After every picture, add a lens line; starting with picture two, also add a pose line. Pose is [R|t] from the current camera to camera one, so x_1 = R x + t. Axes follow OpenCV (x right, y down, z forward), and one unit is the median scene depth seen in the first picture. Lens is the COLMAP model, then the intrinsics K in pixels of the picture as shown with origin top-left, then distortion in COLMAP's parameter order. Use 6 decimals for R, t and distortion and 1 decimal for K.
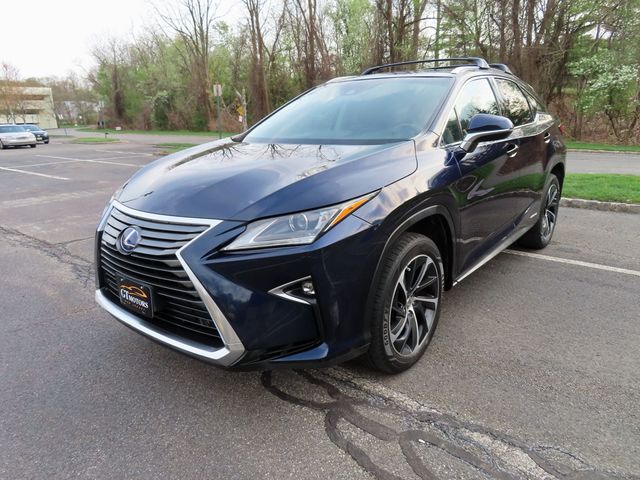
lens RADIAL K [[456.4, 0, 320.0], [0, 456.4, 241.6], [0, 0, 1]] dist [-0.008902, 0.003764]
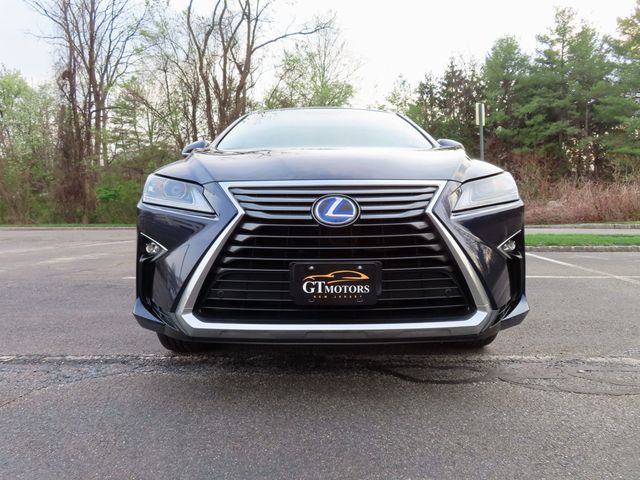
lens RADIAL K [[456.4, 0, 320.0], [0, 456.4, 241.6], [0, 0, 1]] dist [-0.008902, 0.003764]
pose [[0.761362, -0.034485, 0.647410, -1.012068], [0.166447, 0.975511, -0.143781, 0.166710], [-0.626597, 0.217229, 0.748457, 0.457036]]
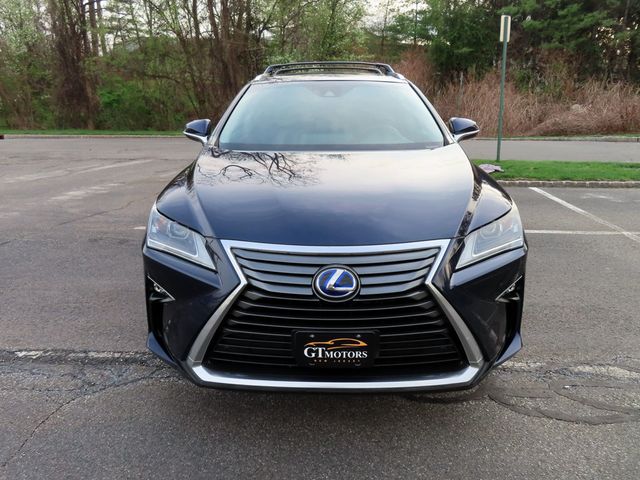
lens RADIAL K [[456.4, 0, 320.0], [0, 456.4, 241.6], [0, 0, 1]] dist [-0.008902, 0.003764]
pose [[0.776655, -0.173967, 0.605427, -0.970644], [0.159615, 0.984092, 0.078017, -0.153397], [-0.609368, 0.036043, 0.792068, 0.394969]]
